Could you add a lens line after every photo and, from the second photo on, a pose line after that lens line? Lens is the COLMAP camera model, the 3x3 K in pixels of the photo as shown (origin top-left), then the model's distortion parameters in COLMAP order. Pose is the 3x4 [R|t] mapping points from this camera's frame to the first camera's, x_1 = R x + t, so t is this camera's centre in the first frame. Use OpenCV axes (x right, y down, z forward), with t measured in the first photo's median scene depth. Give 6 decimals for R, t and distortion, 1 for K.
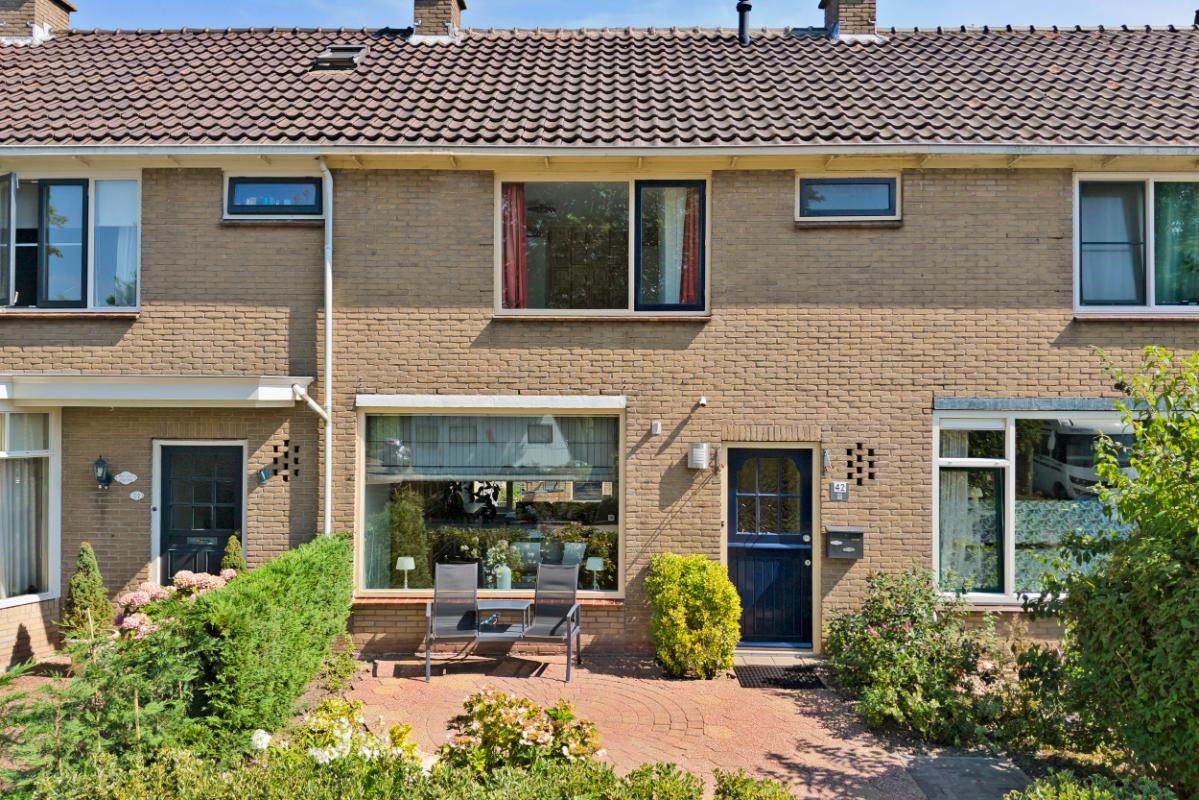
lens RADIAL K [[918.7, 0, 594.8], [0, 918.7, 399.7], [0, 0, 1]] dist [0.130872, -0.257609]
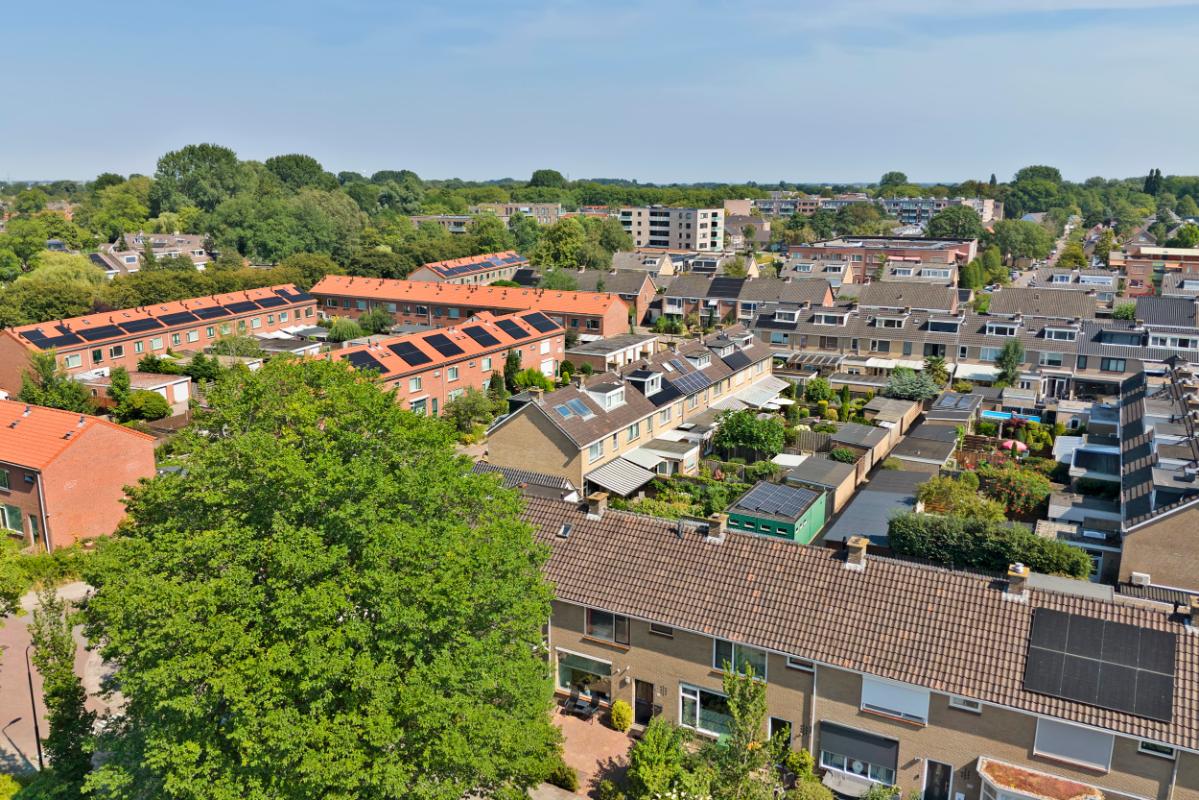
lens RADIAL K [[918.7, 0, 594.8], [0, 918.7, 399.7], [0, 0, 1]] dist [0.130872, -0.257609]
pose [[0.891449, 0.100178, -0.441908, 1.692134], [0.006890, 0.972145, 0.234280, -2.131887], [0.453068, -0.211893, 0.865928, -2.401663]]
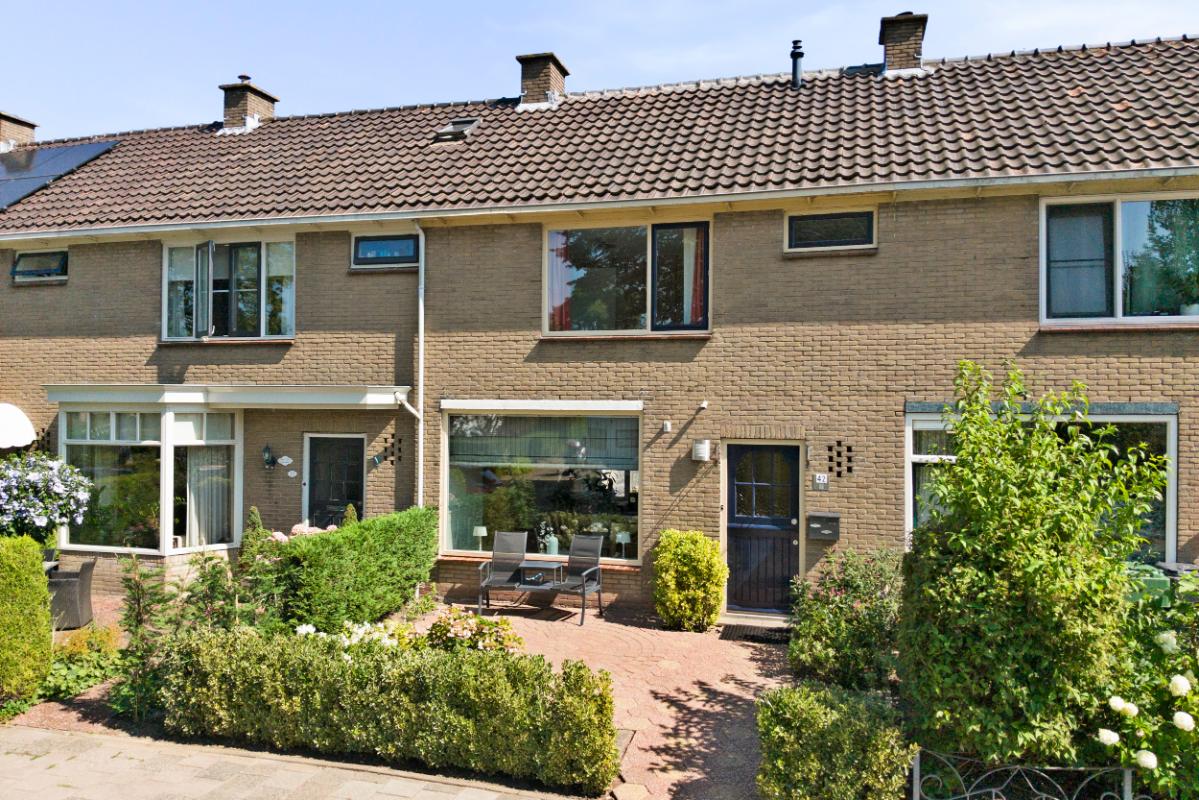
lens RADIAL K [[918.7, 0, 594.8], [0, 918.7, 399.7], [0, 0, 1]] dist [0.130872, -0.257609]
pose [[0.966758, -0.000698, -0.255693, 0.285217], [0.000343, 0.999999, -0.001433, -0.003458], [0.255694, 0.001298, 0.966757, -0.200934]]
